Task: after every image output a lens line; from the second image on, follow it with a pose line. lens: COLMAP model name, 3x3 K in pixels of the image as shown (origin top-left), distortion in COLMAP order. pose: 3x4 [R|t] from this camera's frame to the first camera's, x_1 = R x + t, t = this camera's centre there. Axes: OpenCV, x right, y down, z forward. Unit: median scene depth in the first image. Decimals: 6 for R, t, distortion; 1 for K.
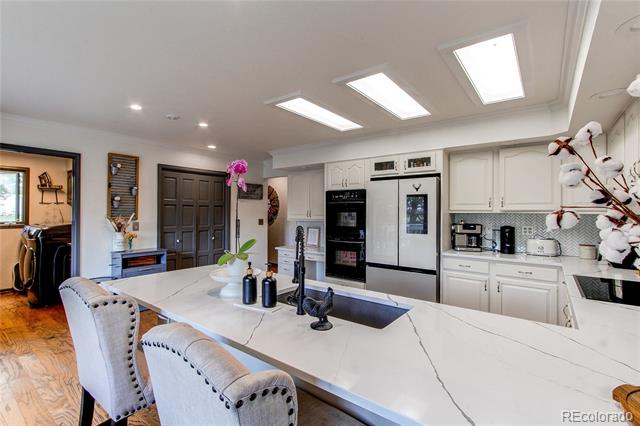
lens RADIAL K [[302.4, 0, 318.5], [0, 302.4, 216.7], [0, 0, 1]] dist [0.003670, 0.000466]
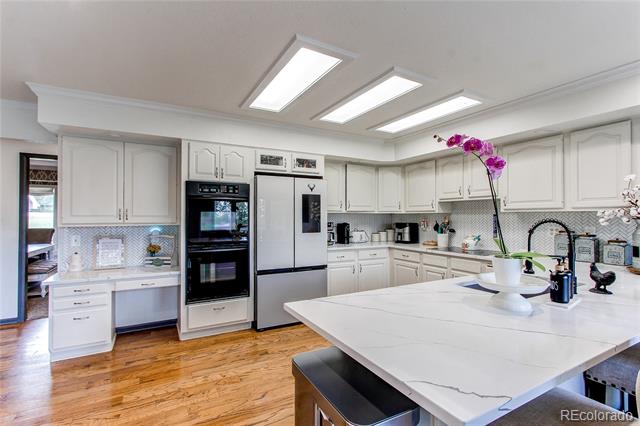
lens RADIAL K [[302.4, 0, 318.5], [0, 302.4, 216.7], [0, 0, 1]] dist [0.003670, 0.000466]
pose [[0.401139, -0.003836, 0.916009, -0.570952], [0.016196, 0.999865, -0.002906, 0.005055], [-0.915874, 0.016001, 0.401147, 0.530398]]
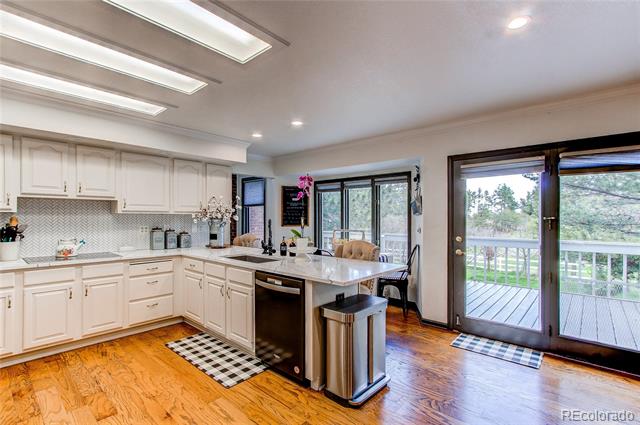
lens RADIAL K [[302.4, 0, 318.5], [0, 302.4, 216.2], [0, 0, 1]] dist [0.003670, 0.000466]
pose [[-0.996628, -0.007710, 0.081684, -0.235239], [-0.006561, 0.999876, 0.014325, -0.010853], [-0.081784, 0.013741, -0.996555, 1.264431]]
